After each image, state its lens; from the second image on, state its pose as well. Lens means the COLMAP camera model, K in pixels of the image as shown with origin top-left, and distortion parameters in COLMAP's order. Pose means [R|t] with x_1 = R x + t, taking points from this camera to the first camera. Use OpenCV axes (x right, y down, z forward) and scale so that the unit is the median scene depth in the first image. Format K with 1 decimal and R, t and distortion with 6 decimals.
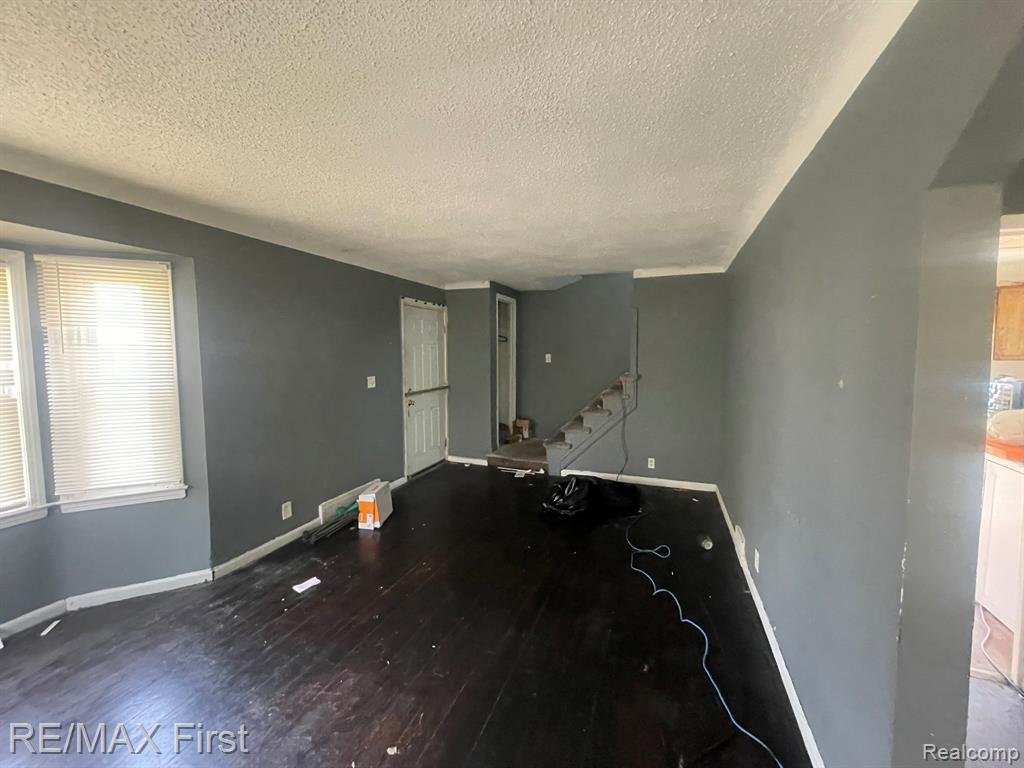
lens RADIAL K [[415.4, 0, 511.5], [0, 415.4, 381.6], [0, 0, 1]] dist [-0.001839, -0.000016]
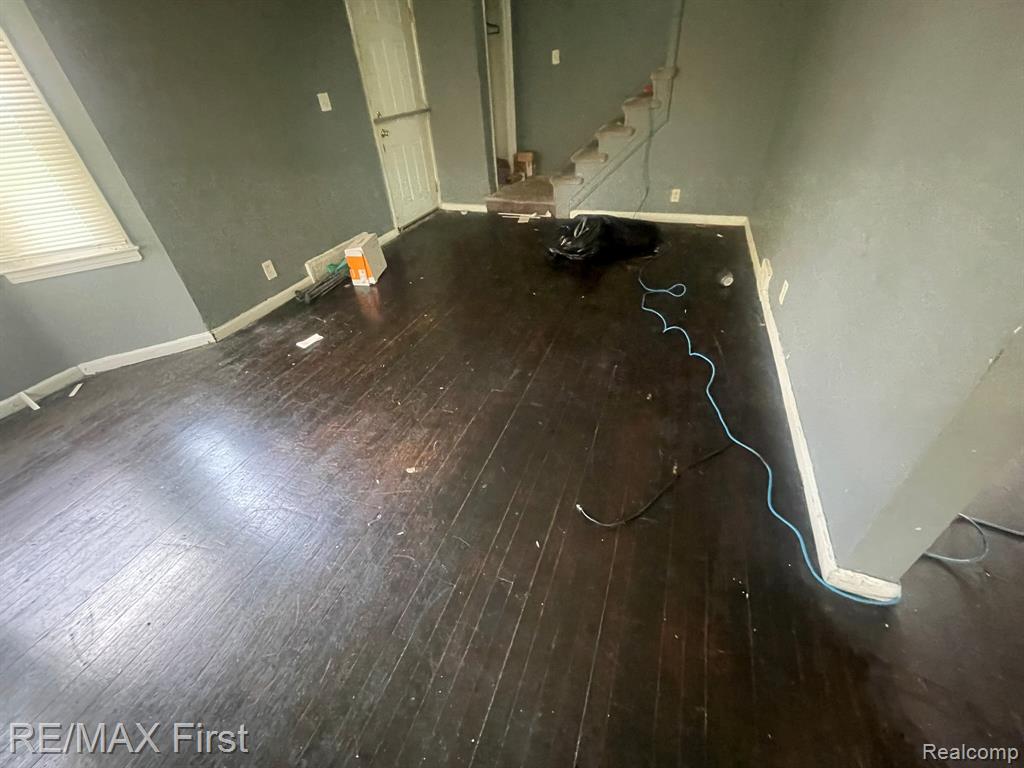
lens RADIAL K [[415.4, 0, 511.5], [0, 415.4, 381.6], [0, 0, 1]] dist [-0.001839, -0.000016]
pose [[0.998342, -0.046170, -0.034373, 0.012318], [0.057415, 0.841107, 0.537813, 0.049581], [0.004081, -0.538895, 0.842363, 0.086977]]
